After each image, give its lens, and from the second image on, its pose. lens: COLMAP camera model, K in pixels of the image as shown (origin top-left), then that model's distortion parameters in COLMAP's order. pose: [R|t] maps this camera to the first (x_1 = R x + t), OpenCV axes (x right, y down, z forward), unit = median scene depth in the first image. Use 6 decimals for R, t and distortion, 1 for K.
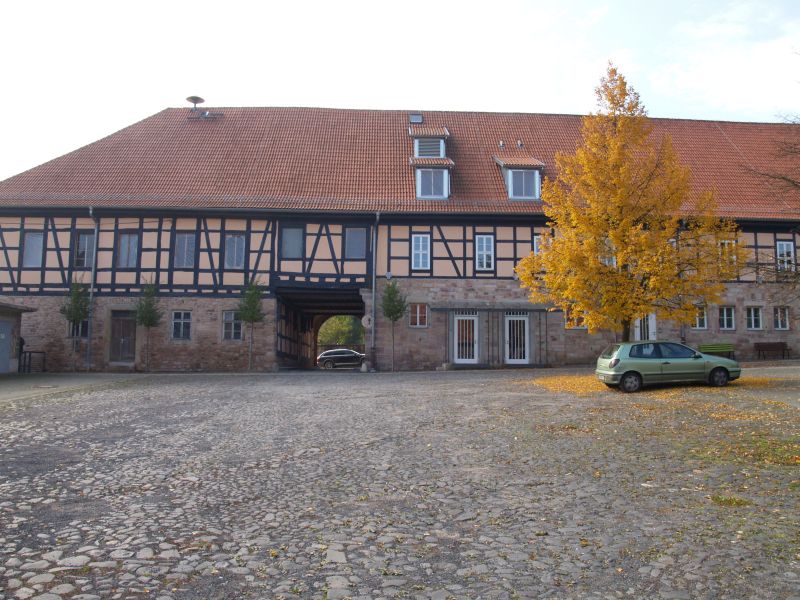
lens RADIAL K [[656.1, 0, 400.5], [0, 656.1, 300.3], [0, 0, 1]] dist [-0.127248, 0.077090]
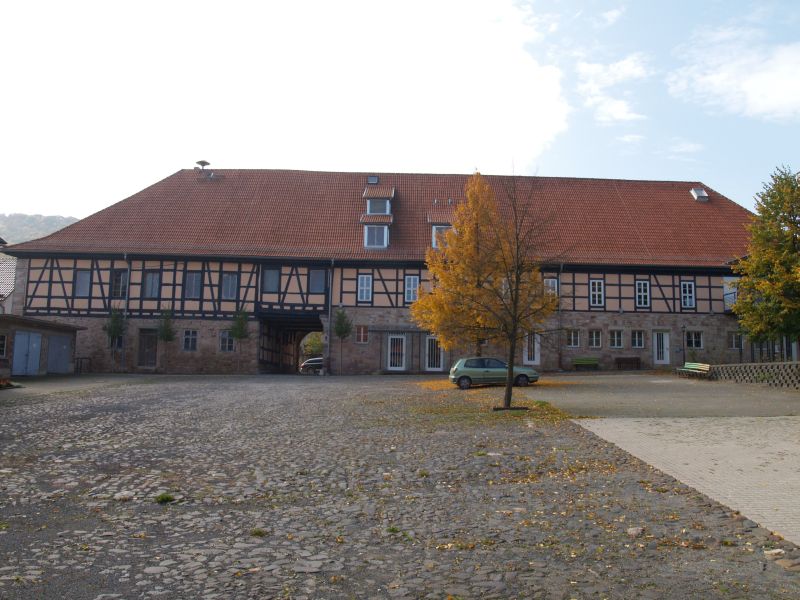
lens RADIAL K [[656.1, 0, 400.1], [0, 656.1, 298.6], [0, 0, 1]] dist [-0.127248, 0.077090]
pose [[0.999780, 0.008476, -0.019203, 0.131993], [-0.008752, 0.999859, -0.014302, -0.033207], [0.019079, 0.014467, 0.999713, -0.364688]]
